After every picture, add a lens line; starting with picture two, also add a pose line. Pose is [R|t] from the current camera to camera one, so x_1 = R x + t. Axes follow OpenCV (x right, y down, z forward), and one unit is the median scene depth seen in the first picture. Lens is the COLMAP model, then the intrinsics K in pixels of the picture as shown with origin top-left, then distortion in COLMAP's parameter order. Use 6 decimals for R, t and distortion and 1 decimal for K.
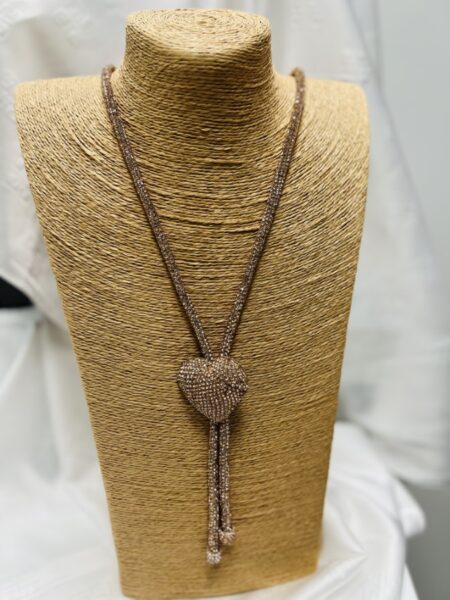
lens RADIAL K [[487.8, 0, 228.9], [0, 487.8, 299.6], [0, 0, 1]] dist [-0.012586, -0.036029]
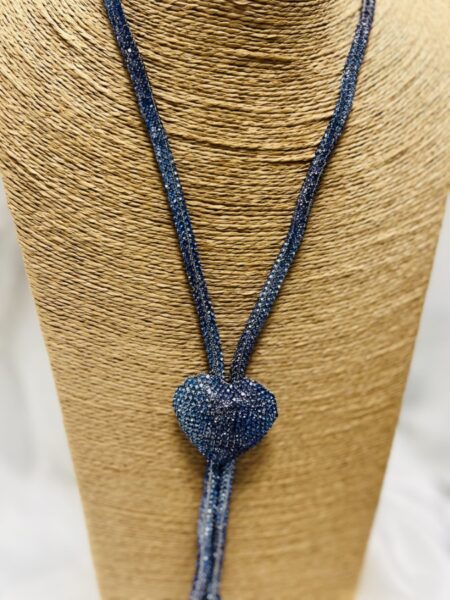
lens RADIAL K [[487.8, 0, 226.5], [0, 487.8, 303.1], [0, 0, 1]] dist [-0.012586, -0.036029]
pose [[0.999347, 0.036098, -0.001407, -0.049309], [-0.035893, 0.996577, 0.074475, 0.008941], [0.004091, -0.074376, 0.997222, 0.299664]]
